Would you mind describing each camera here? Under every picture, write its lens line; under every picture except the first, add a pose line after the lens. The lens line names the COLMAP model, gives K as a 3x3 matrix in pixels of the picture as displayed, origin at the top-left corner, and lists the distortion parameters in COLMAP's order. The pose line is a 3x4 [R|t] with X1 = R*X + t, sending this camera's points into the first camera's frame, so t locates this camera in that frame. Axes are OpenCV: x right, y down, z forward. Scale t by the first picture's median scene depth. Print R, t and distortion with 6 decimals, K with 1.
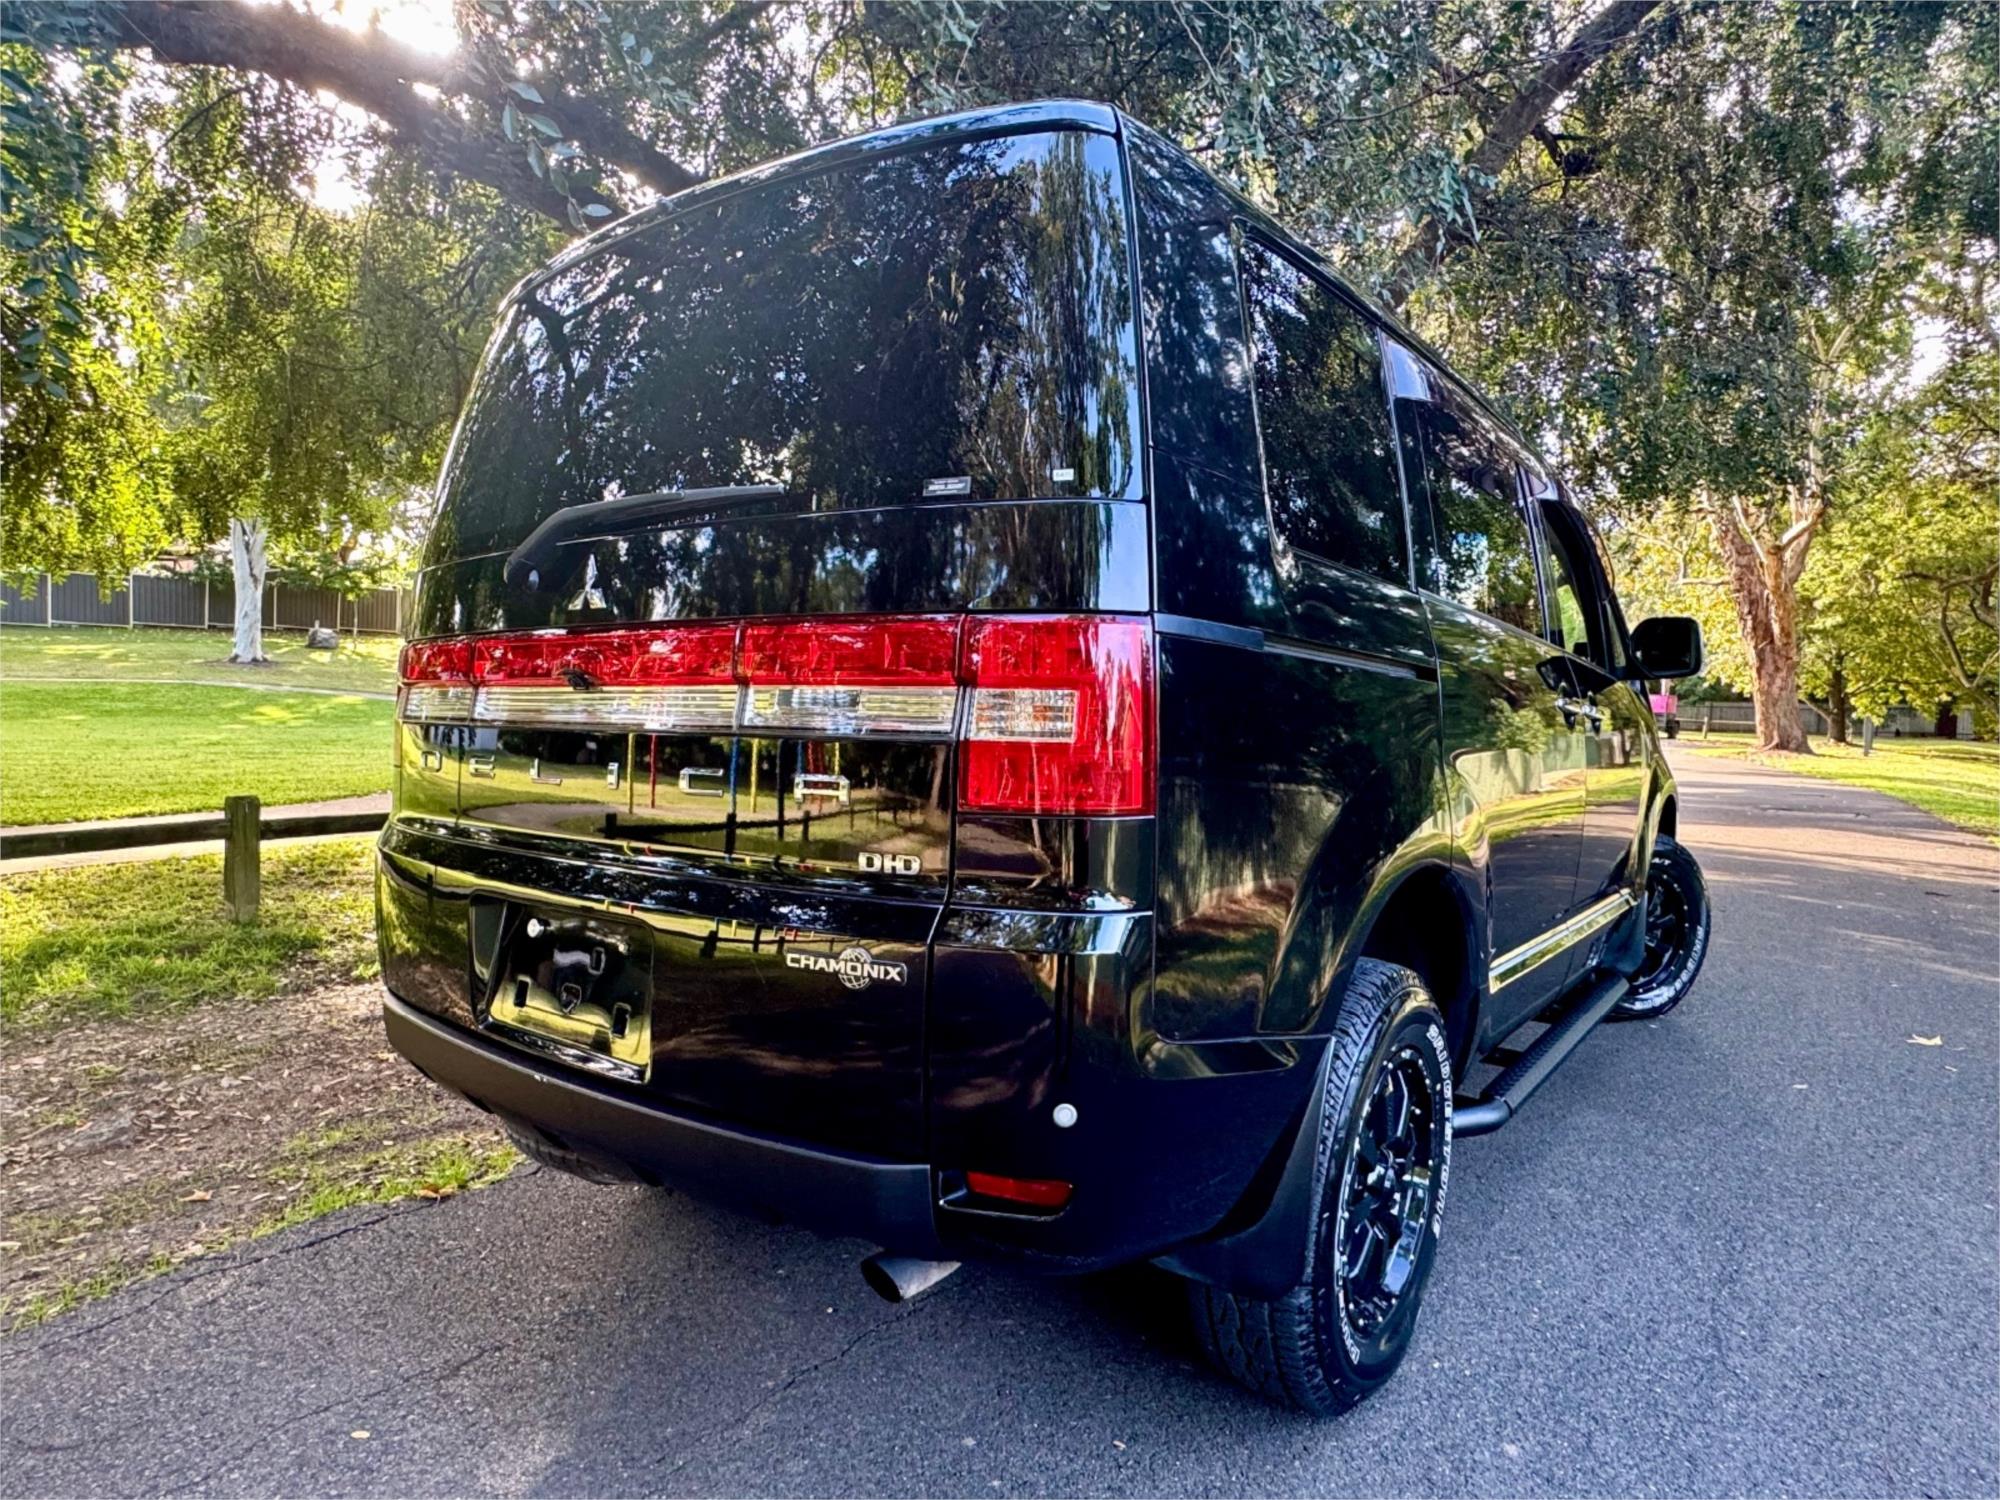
lens RADIAL K [[1242.2, 0, 999.1], [0, 1242.2, 723.6], [0, 0, 1]] dist [-0.003756, -0.001378]
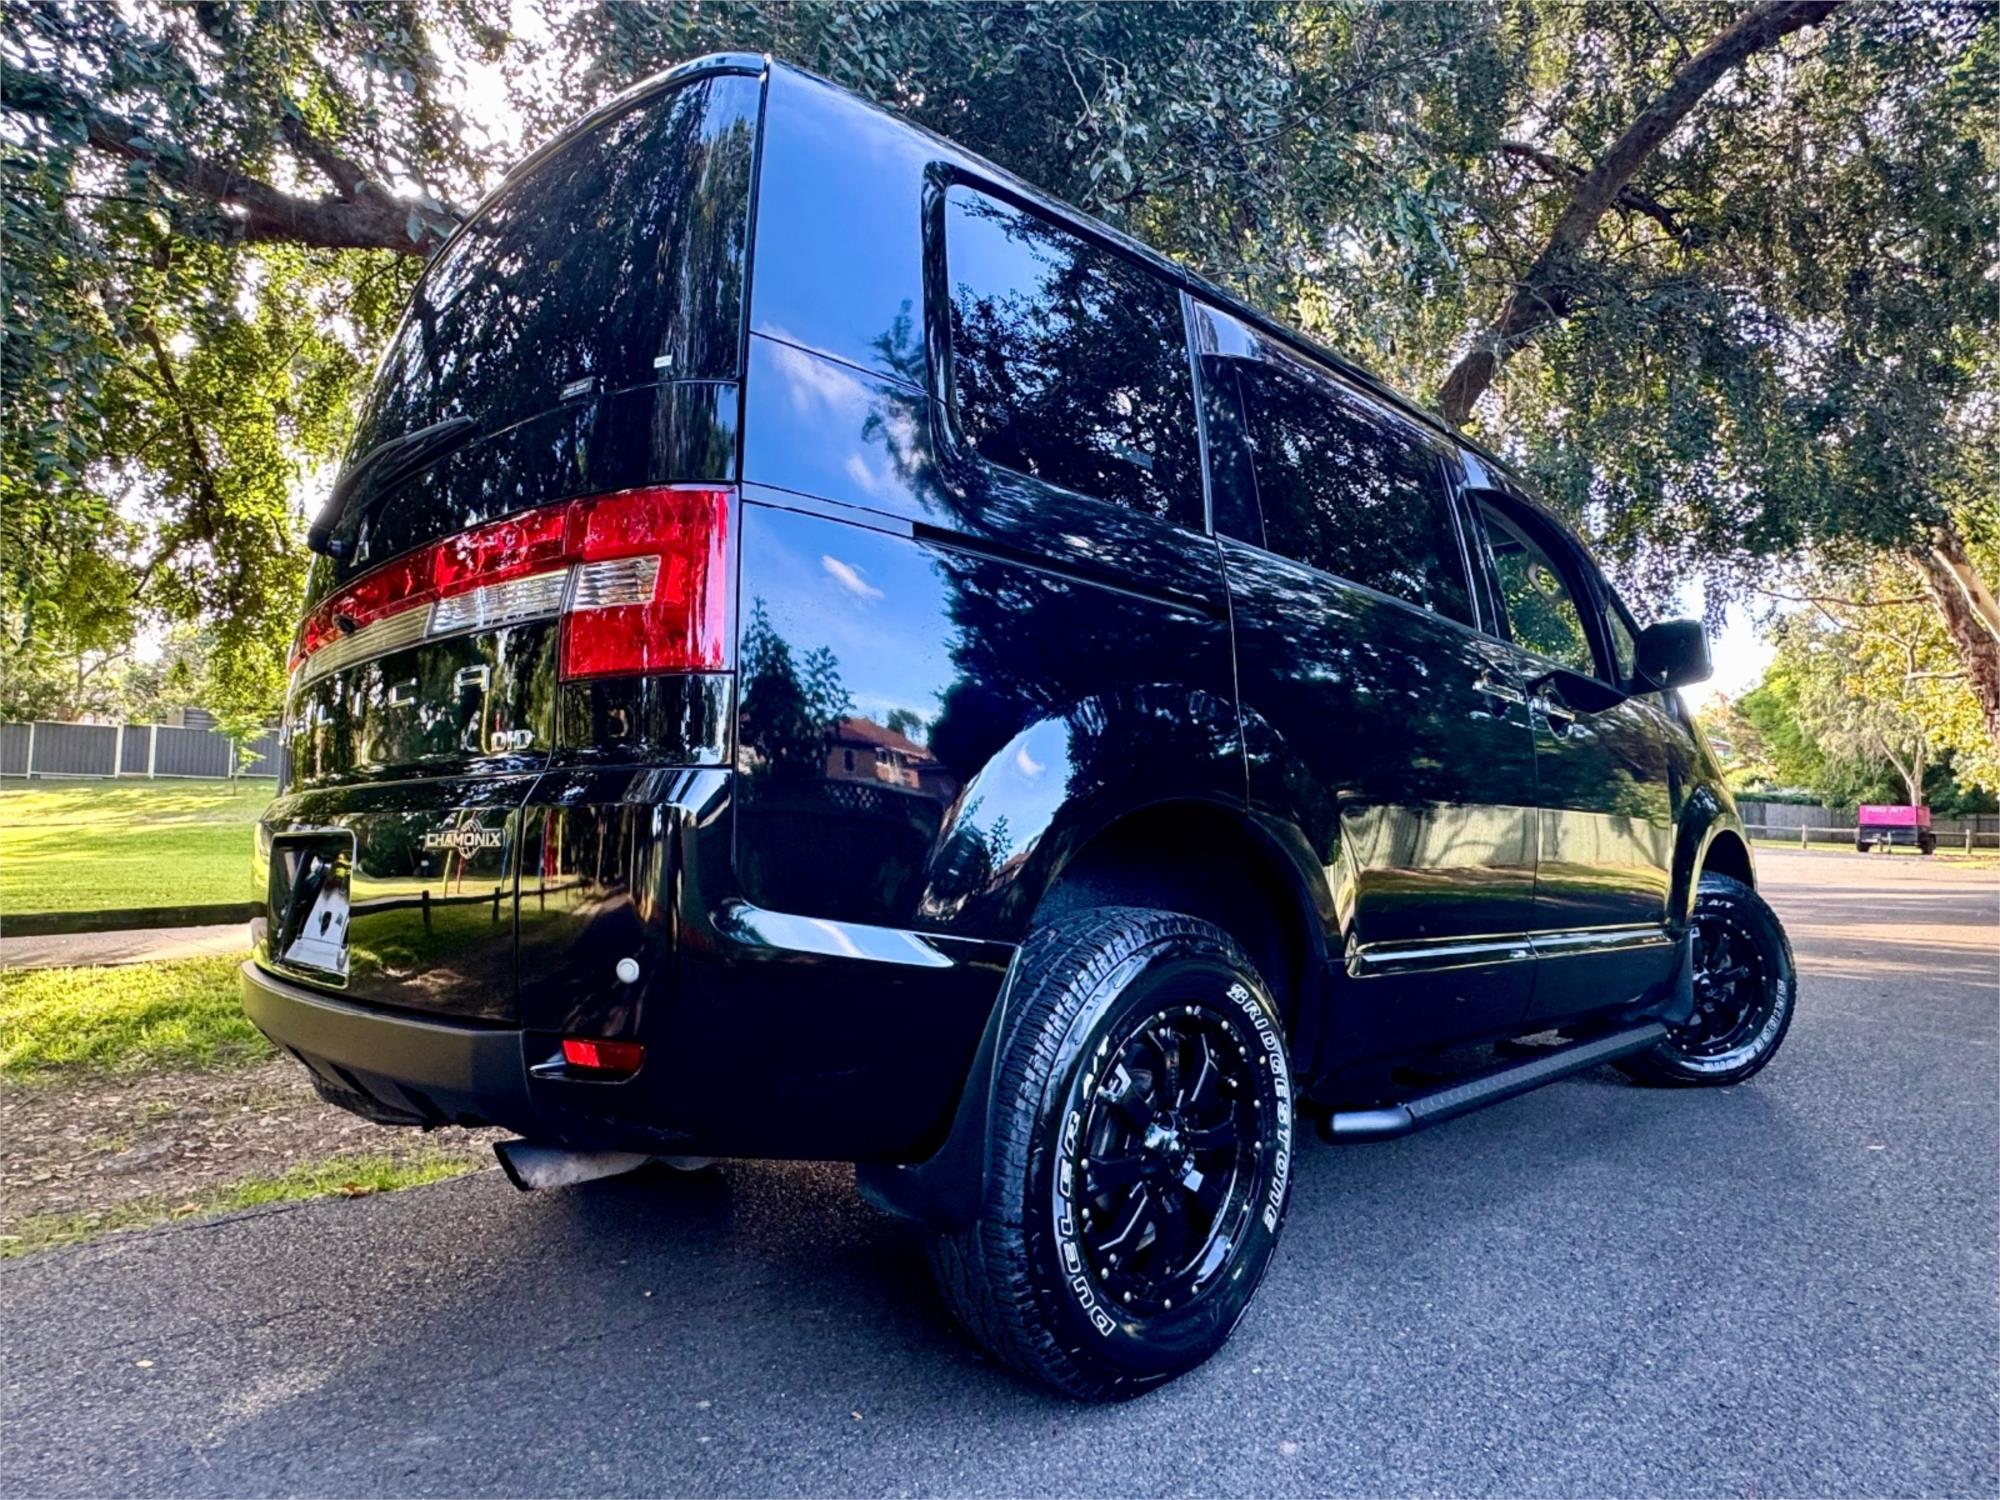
lens RADIAL K [[1242.2, 0, 999.1], [0, 1242.2, 723.6], [0, 0, 1]] dist [-0.003756, -0.001378]
pose [[0.985907, -0.035815, -0.163418, 0.212598], [0.016044, 0.992555, -0.120733, 0.102011], [0.166526, 0.116409, 0.979142, 0.025497]]
